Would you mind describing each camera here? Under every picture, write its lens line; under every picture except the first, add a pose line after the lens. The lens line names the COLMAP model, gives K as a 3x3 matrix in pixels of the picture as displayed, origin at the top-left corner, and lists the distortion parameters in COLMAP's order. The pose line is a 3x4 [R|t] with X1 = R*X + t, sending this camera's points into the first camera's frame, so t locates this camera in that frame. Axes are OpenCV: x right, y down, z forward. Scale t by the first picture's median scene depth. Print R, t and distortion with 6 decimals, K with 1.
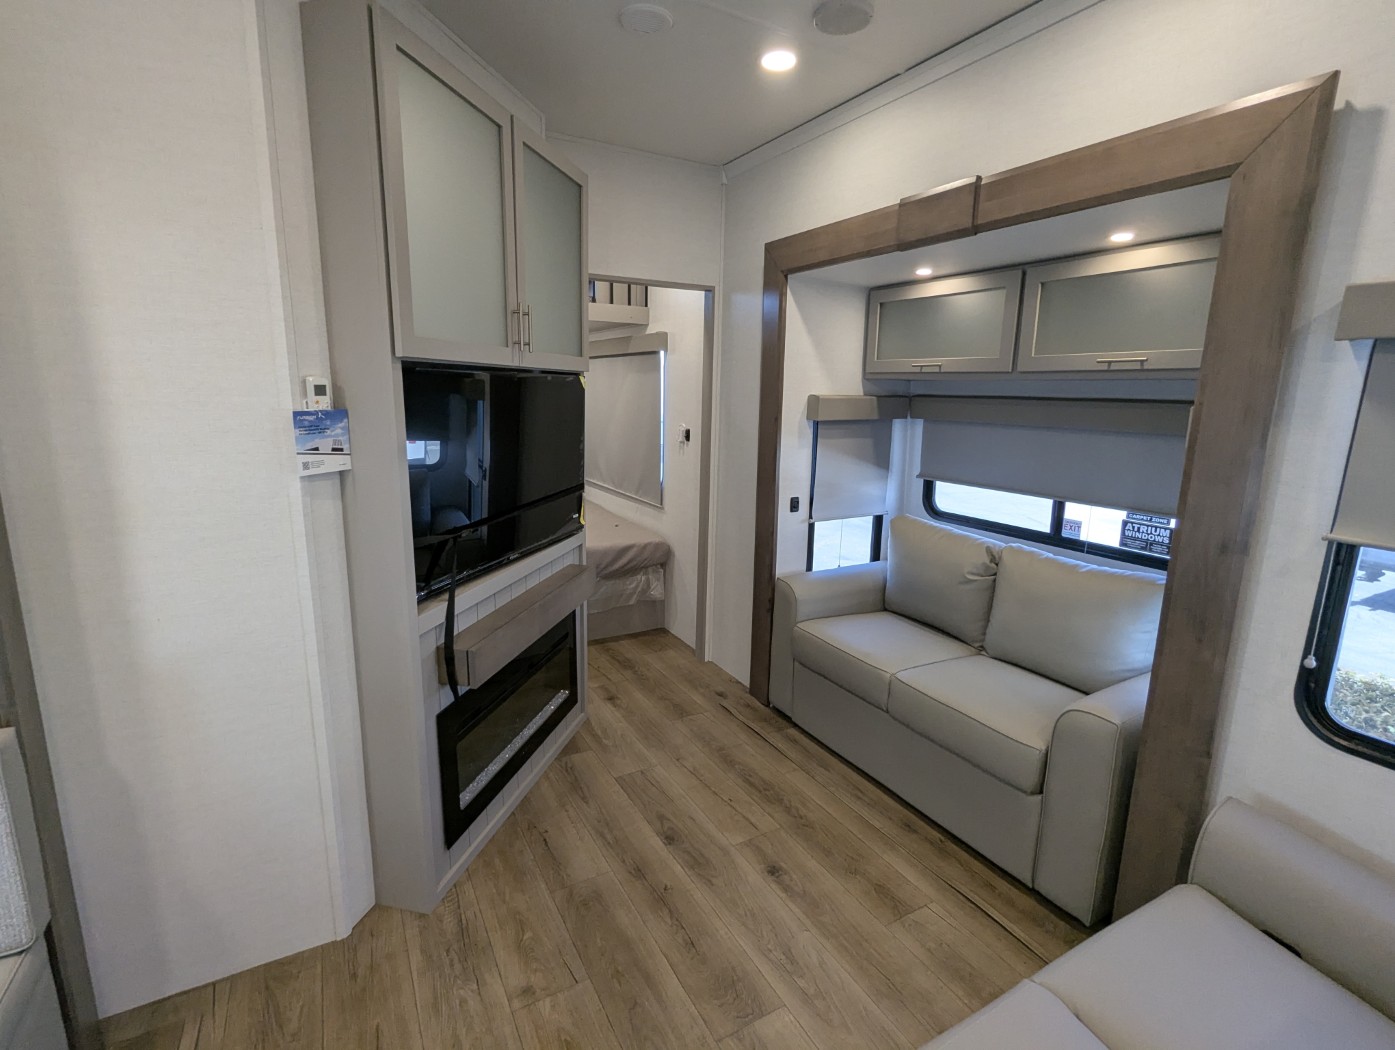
lens RADIAL K [[665.0, 0, 697.7], [0, 665.0, 527.6], [0, 0, 1]] dist [-0.000993, 0.001283]
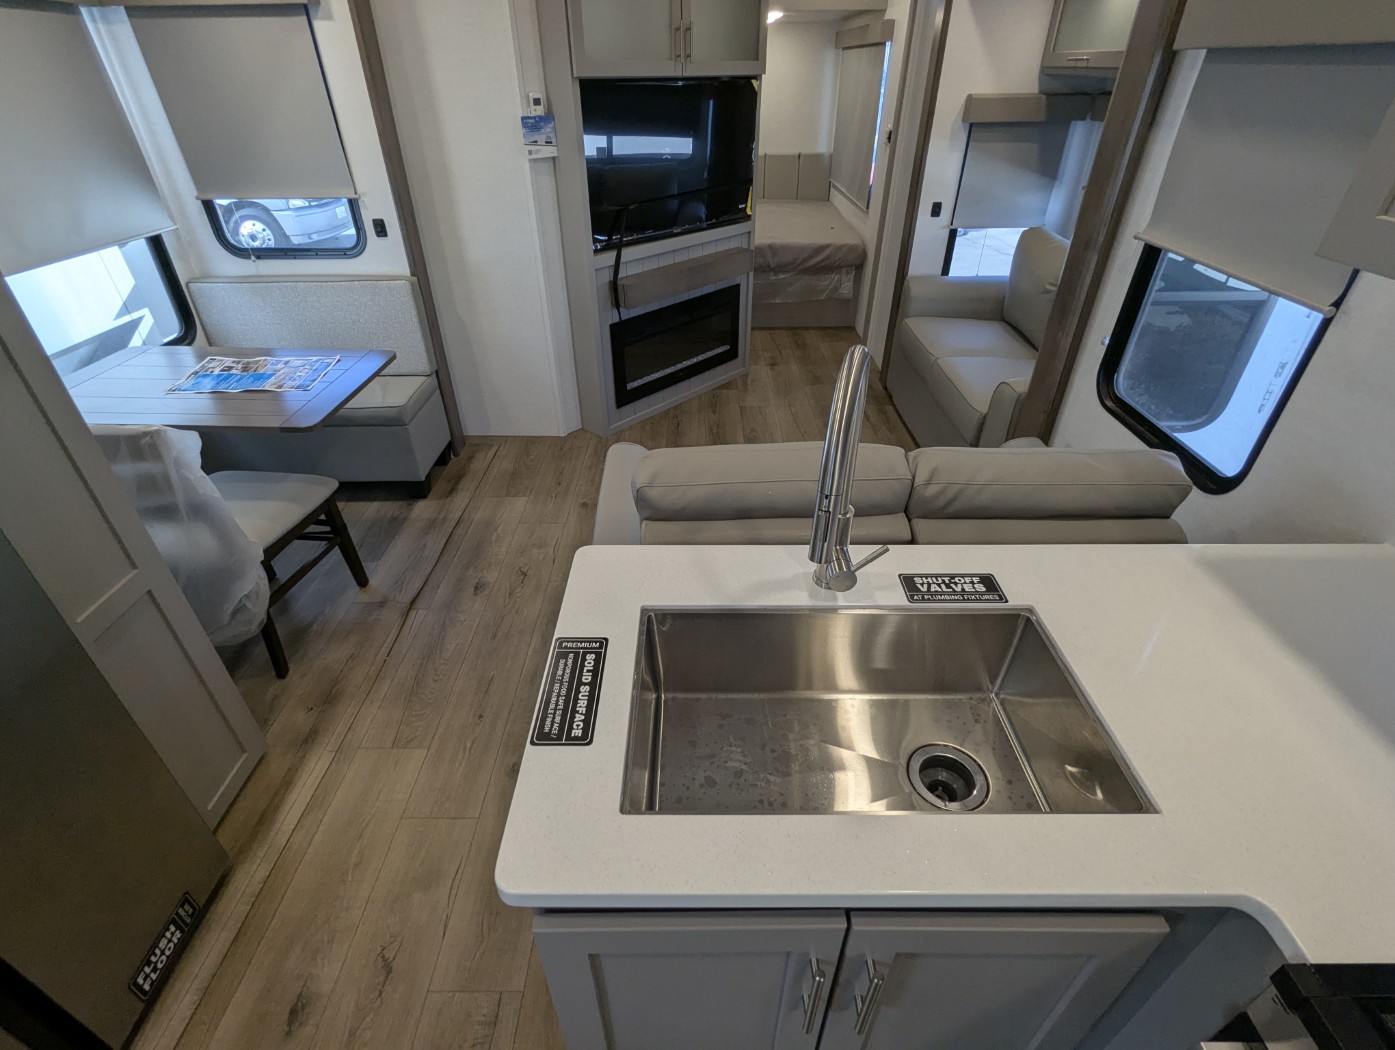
lens RADIAL K [[665.0, 0, 697.1], [0, 665.0, 527.8], [0, 0, 1]] dist [-0.000993, 0.001283]
pose [[0.869604, 0.261093, -0.419069, 0.485222], [-0.079805, 0.911913, 0.402548, 0.042015], [0.487258, -0.316614, 0.813840, -0.324630]]
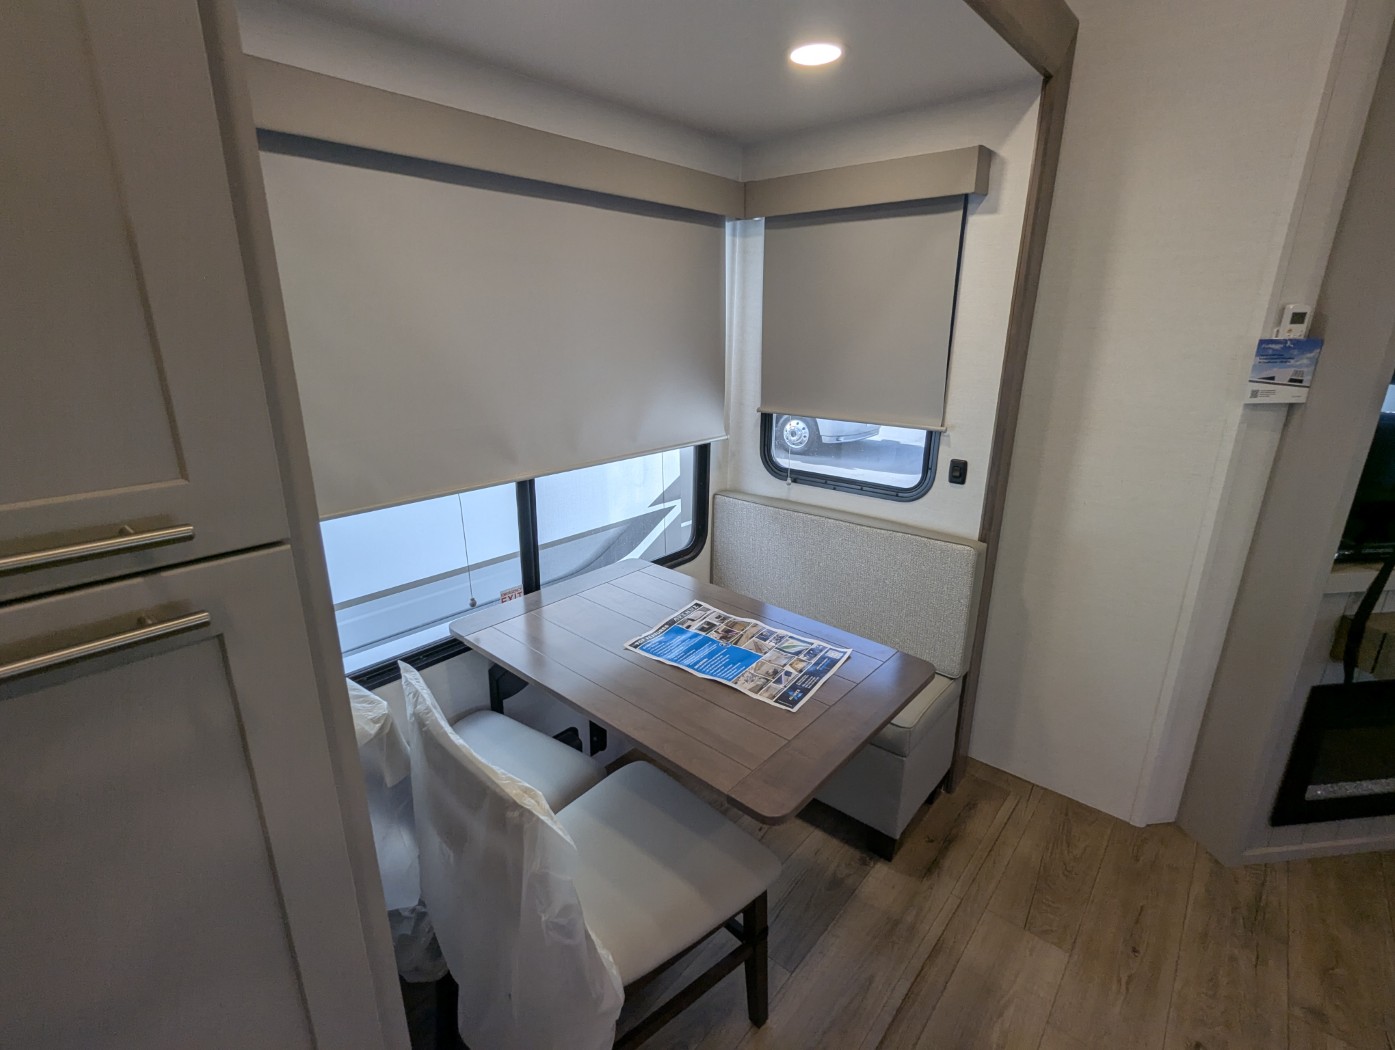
lens RADIAL K [[665.0, 0, 695.5], [0, 665.0, 521.5], [0, 0, 1]] dist [-0.000993, 0.001283]
pose [[0.344612, 0.261743, -0.901517, 0.055800], [-0.184991, 0.960446, 0.208138, 0.026182], [0.920337, 0.095046, 0.379401, -0.102009]]
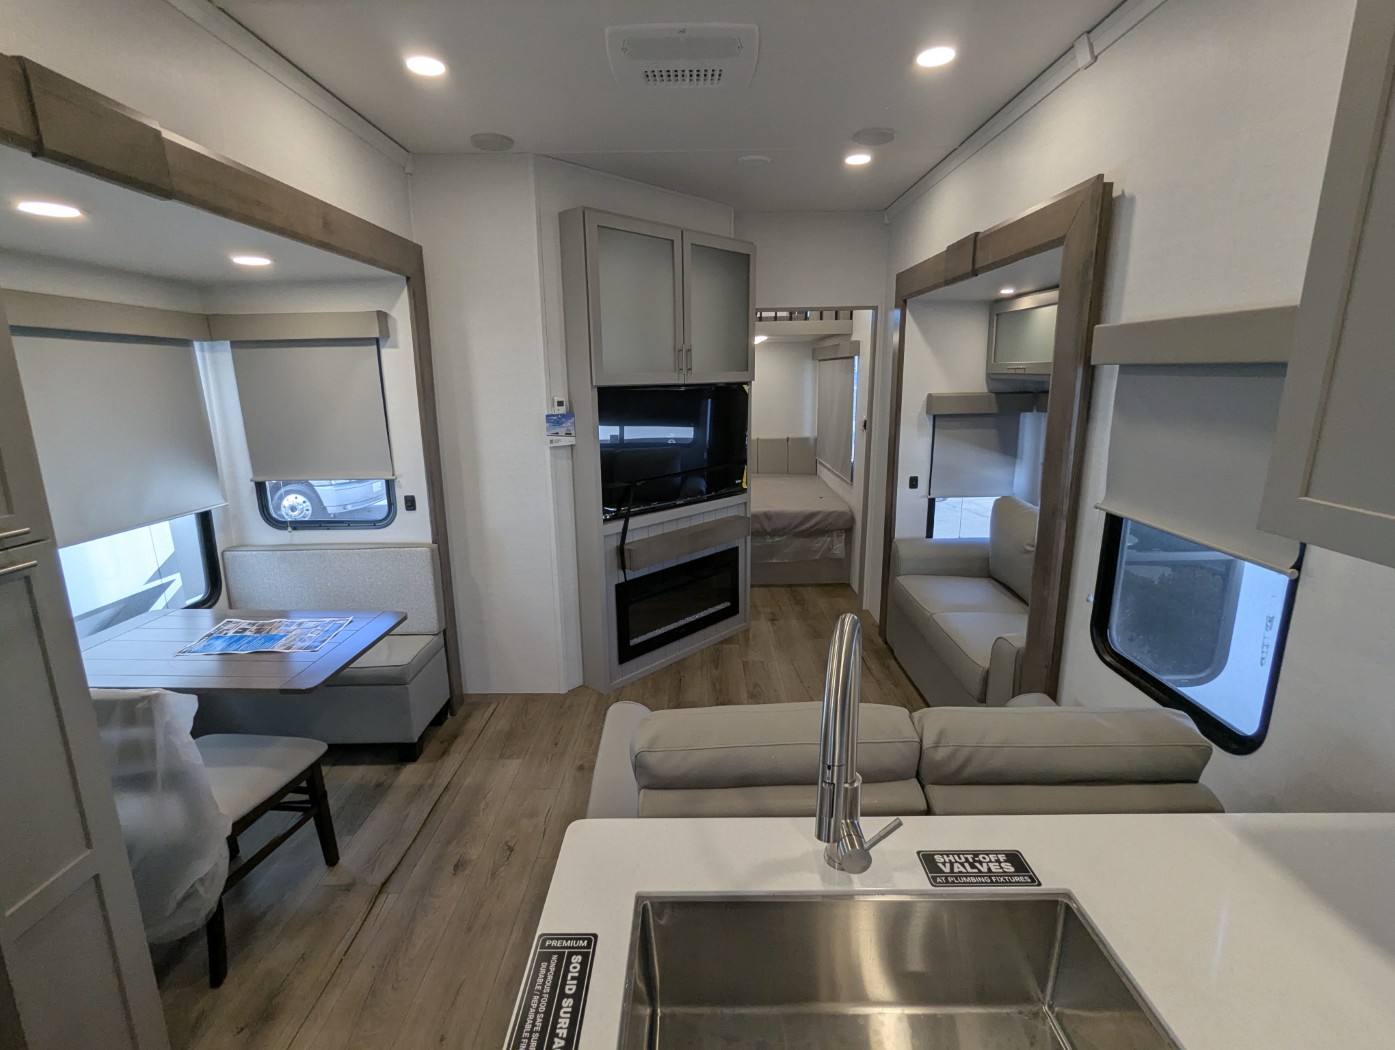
lens RADIAL K [[665.0, 0, 697.0], [0, 665.0, 526.8], [0, 0, 1]] dist [-0.000993, 0.001283]
pose [[0.868621, 0.081023, -0.488807, 0.490144], [-0.071186, 0.996712, 0.038713, 0.033877], [0.490336, 0.001169, 0.871533, -0.329751]]
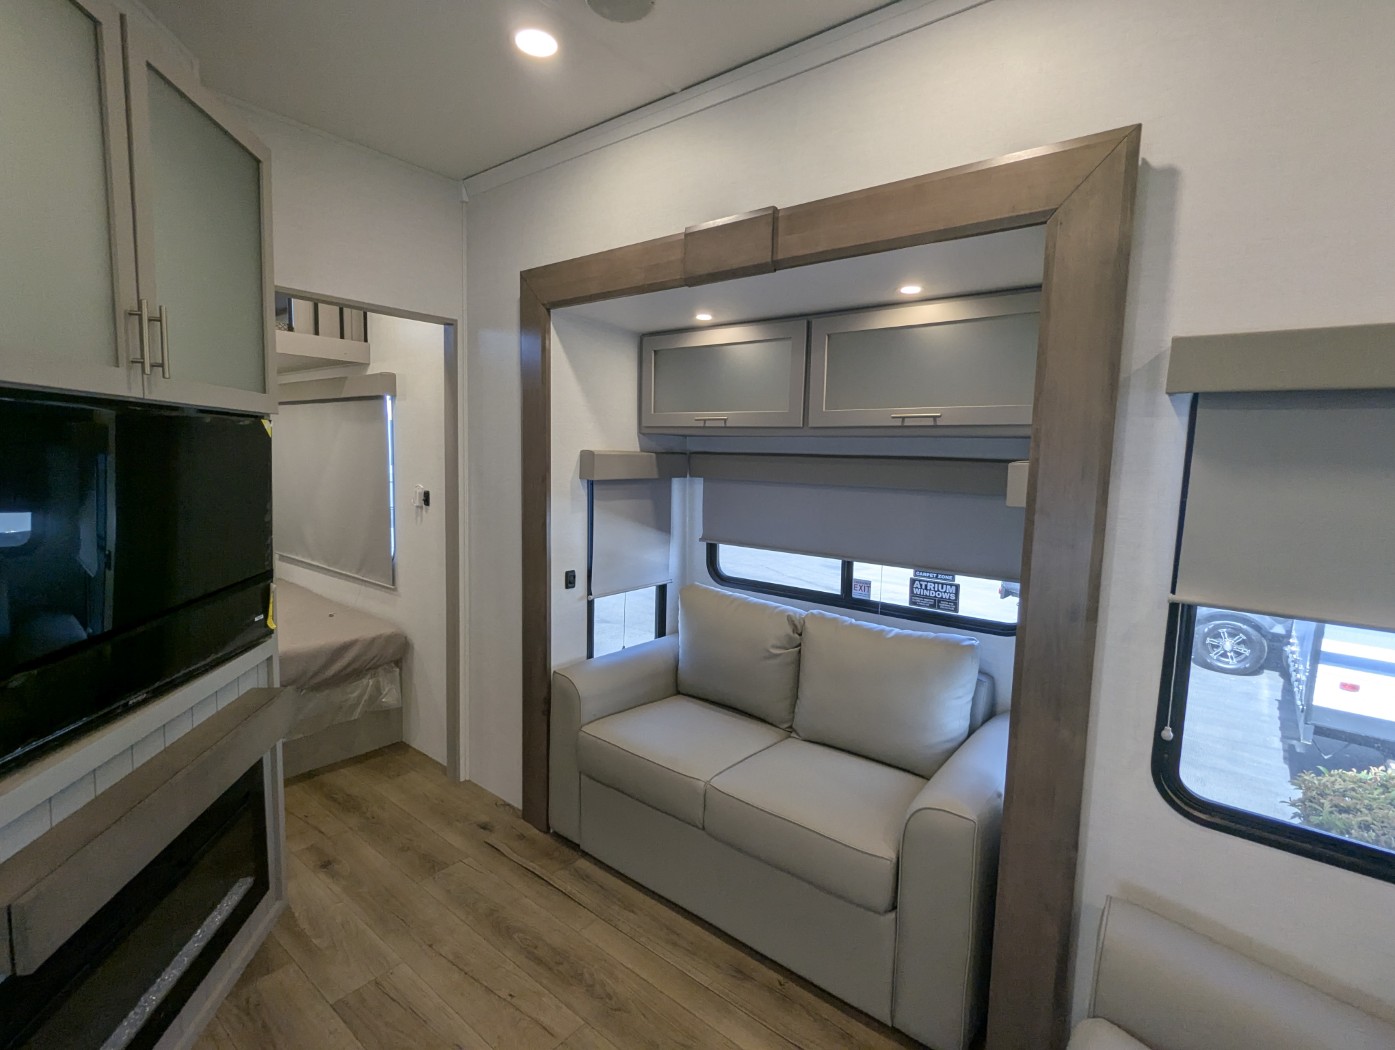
lens RADIAL K [[665.0, 0, 698.2], [0, 665.0, 527.4], [0, 0, 1]] dist [-0.000993, 0.001283]
pose [[0.928597, -0.032739, 0.369643, -0.012812], [0.064927, 0.995070, -0.074973, -0.032466], [-0.365366, 0.093620, 0.926144, 0.197247]]
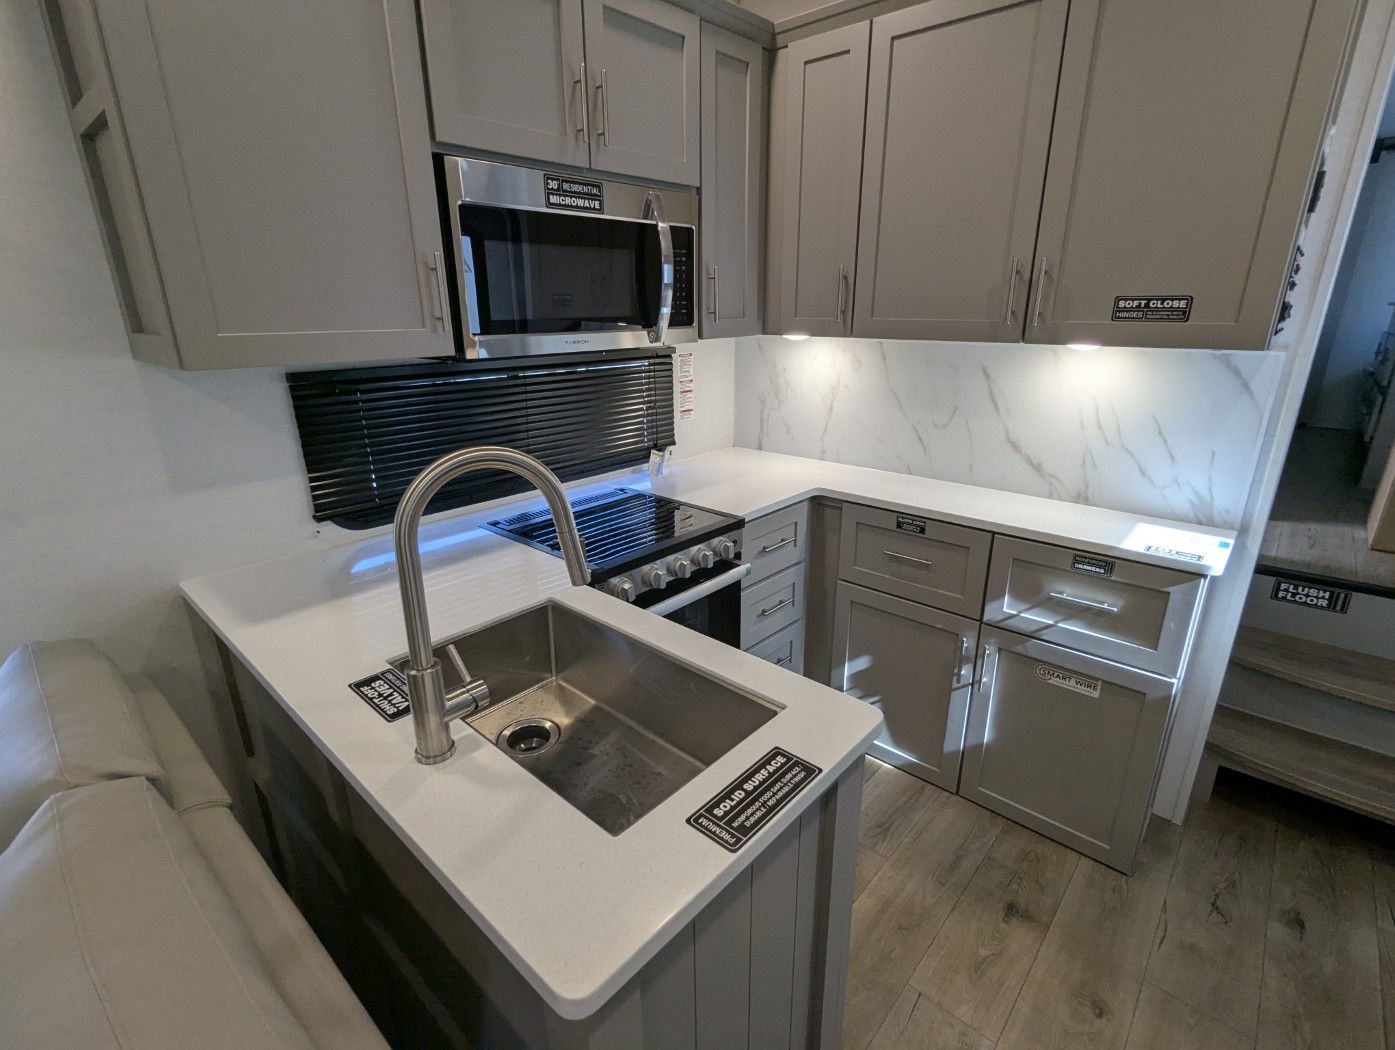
lens RADIAL K [[665.0, 0, 693.1], [0, 665.0, 530.2], [0, 0, 1]] dist [-0.000993, 0.001283]
pose [[-0.313300, -0.327140, 0.891528, 0.070924], [0.193474, 0.897115, 0.397180, 0.012498], [-0.929737, 0.296924, -0.217773, -0.040732]]
